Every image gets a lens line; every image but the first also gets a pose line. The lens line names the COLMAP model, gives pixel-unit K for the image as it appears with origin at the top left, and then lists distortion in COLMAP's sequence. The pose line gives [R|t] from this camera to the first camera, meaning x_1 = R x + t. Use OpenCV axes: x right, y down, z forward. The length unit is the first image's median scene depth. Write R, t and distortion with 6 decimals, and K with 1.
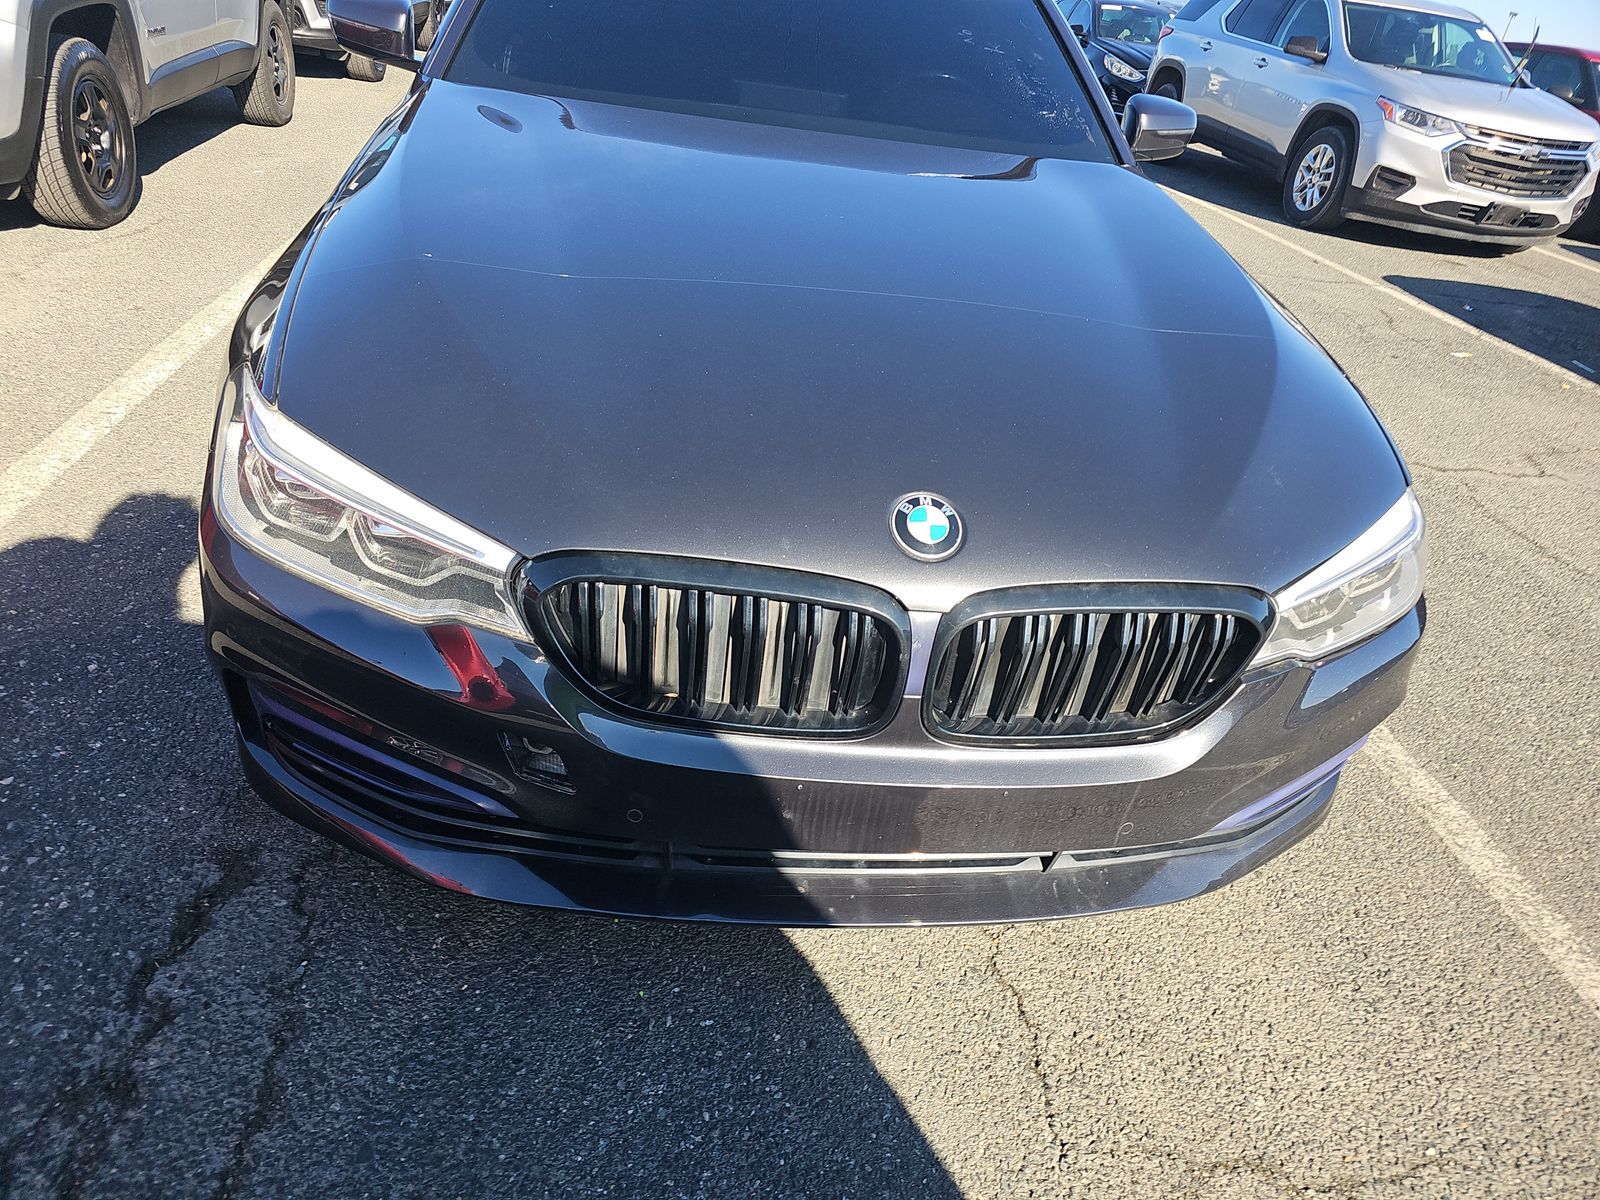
lens RADIAL K [[1093.7, 0, 795.7], [0, 1093.7, 615.7], [0, 0, 1]] dist [0.041493, -0.040107]
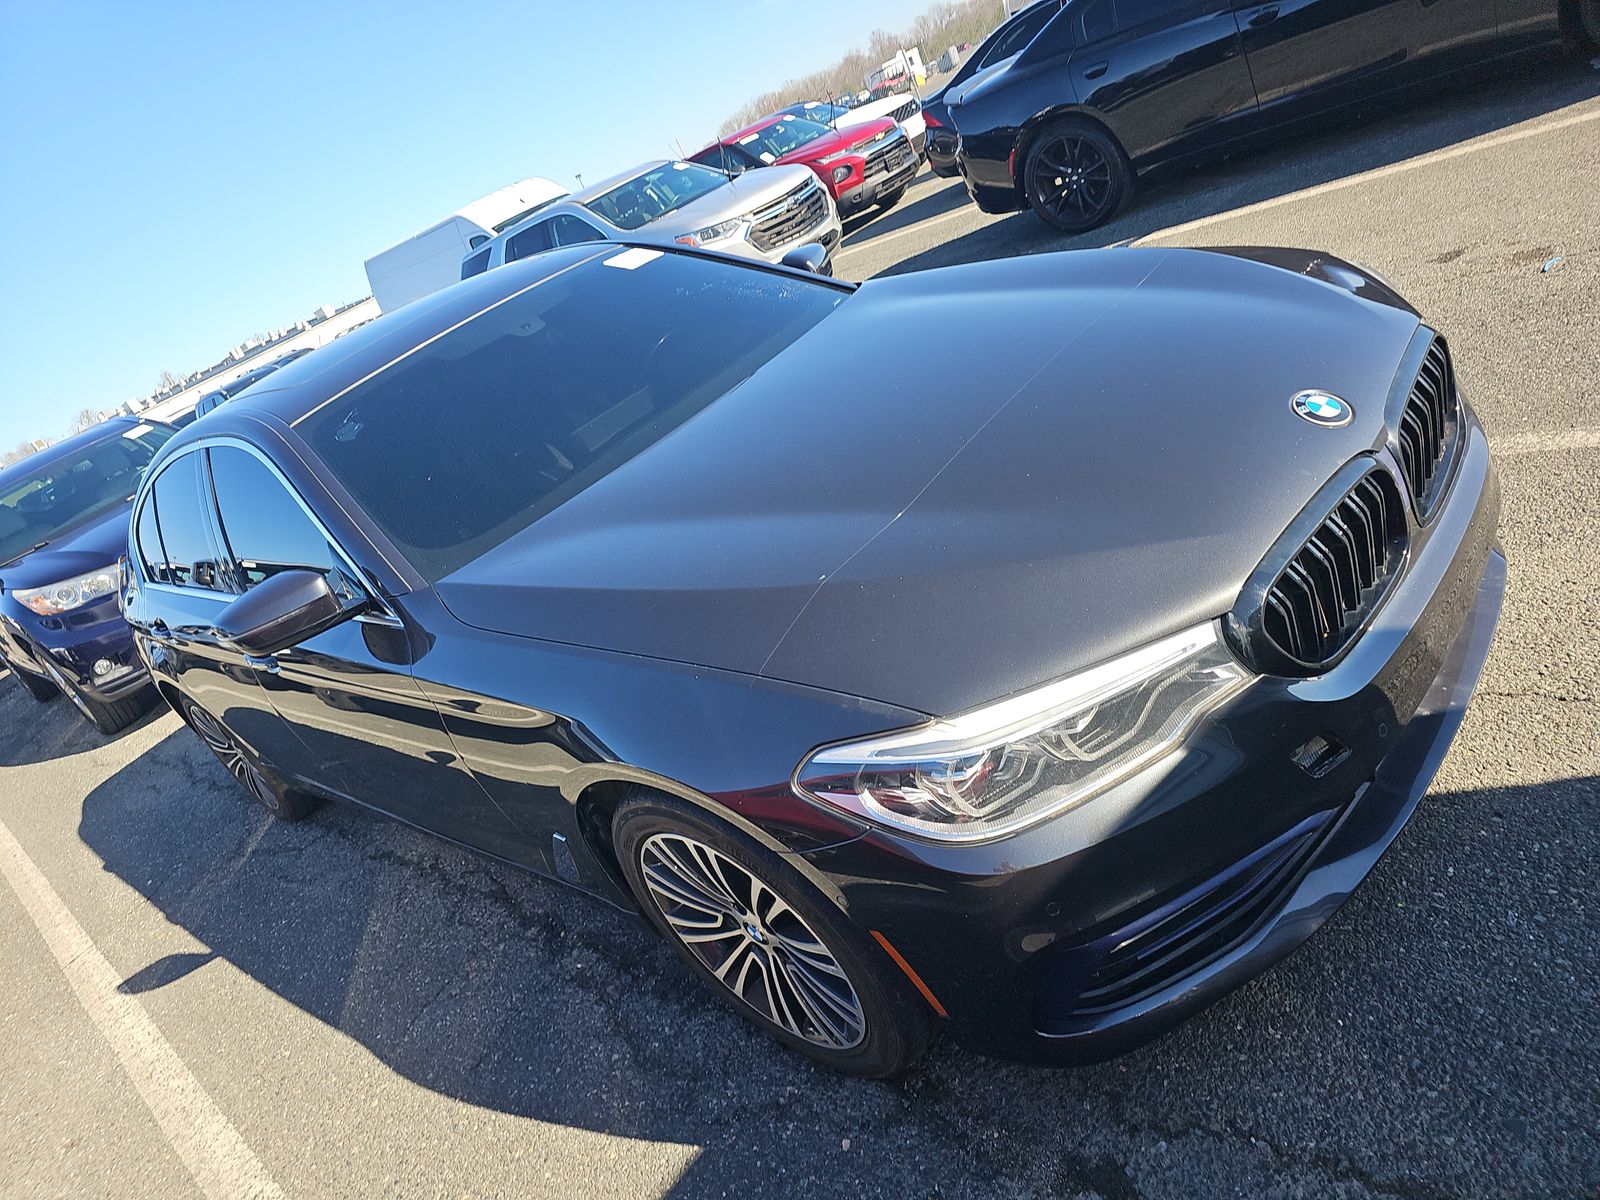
lens RADIAL K [[1093.7, 0, 795.7], [0, 1093.7, 615.7], [0, 0, 1]] dist [0.041493, -0.040107]
pose [[0.615483, -0.664200, 0.424287, -0.801716], [0.741588, 0.670336, -0.026393, -0.281482], [-0.266884, 0.330891, 0.905143, 0.047045]]
